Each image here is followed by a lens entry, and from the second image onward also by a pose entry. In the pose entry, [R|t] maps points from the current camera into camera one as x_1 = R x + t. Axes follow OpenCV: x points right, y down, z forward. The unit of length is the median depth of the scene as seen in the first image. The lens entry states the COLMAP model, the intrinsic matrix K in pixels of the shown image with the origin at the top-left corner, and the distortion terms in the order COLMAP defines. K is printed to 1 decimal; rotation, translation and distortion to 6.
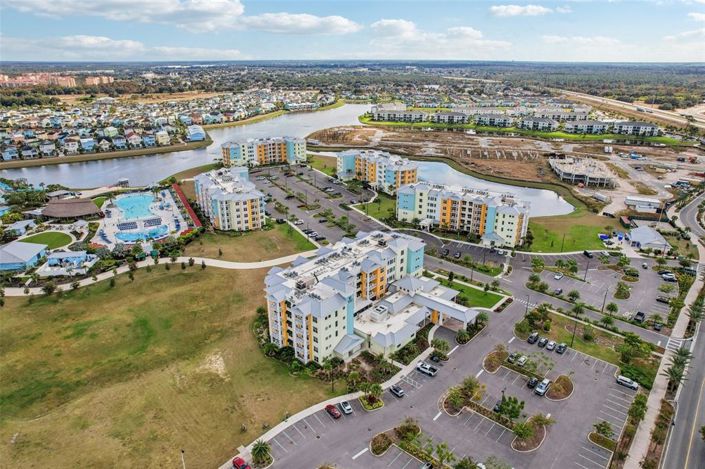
lens RADIAL K [[451.2, 0, 352.5], [0, 451.2, 234.5], [0, 0, 1]] dist [-0.077399, 0.069739]
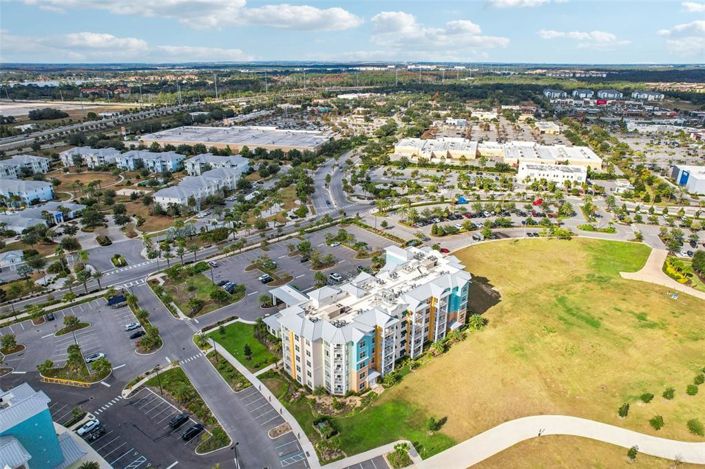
lens RADIAL K [[451.2, 0, 352.5], [0, 451.2, 234.5], [0, 0, 1]] dist [-0.077399, 0.069739]
pose [[-0.991904, -0.050528, 0.116508, -0.026541], [0.042373, 0.733175, 0.678718, -0.457206], [-0.119715, 0.678160, -0.725098, 1.156460]]
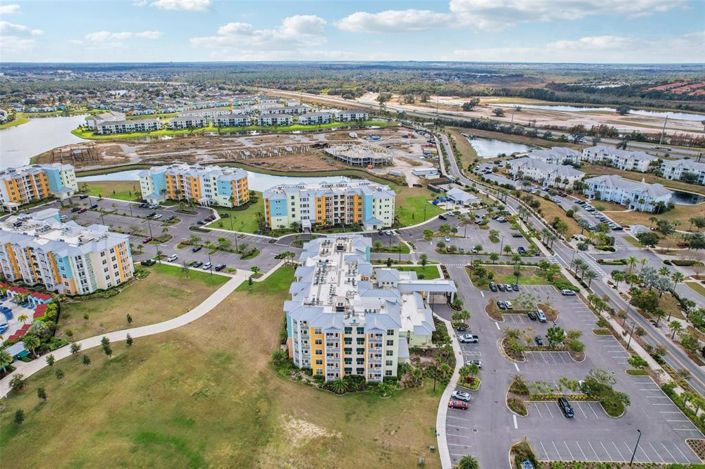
lens RADIAL K [[451.2, 0, 352.5], [0, 451.2, 234.5], [0, 0, 1]] dist [-0.077399, 0.069739]
pose [[0.768362, -0.234881, 0.595357, -0.392254], [0.235696, 0.968693, 0.077983, -0.062964], [-0.595035, 0.080405, 0.799668, 0.155566]]
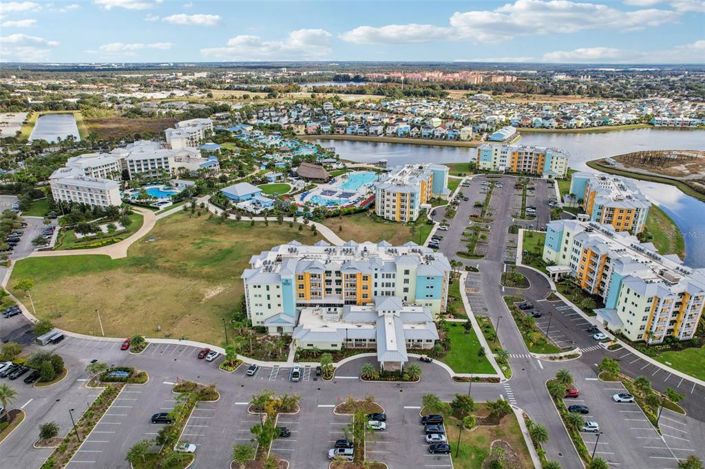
lens RADIAL K [[454.0, 0, 360.2], [0, 454.0, 233.9], [0, 0, 1]] dist [-0.061132, 0.043129]
pose [[0.650632, 0.274753, -0.707947, 0.523804], [-0.280061, 0.953355, 0.112607, -0.085240], [0.705864, 0.125003, 0.697231, 0.219352]]
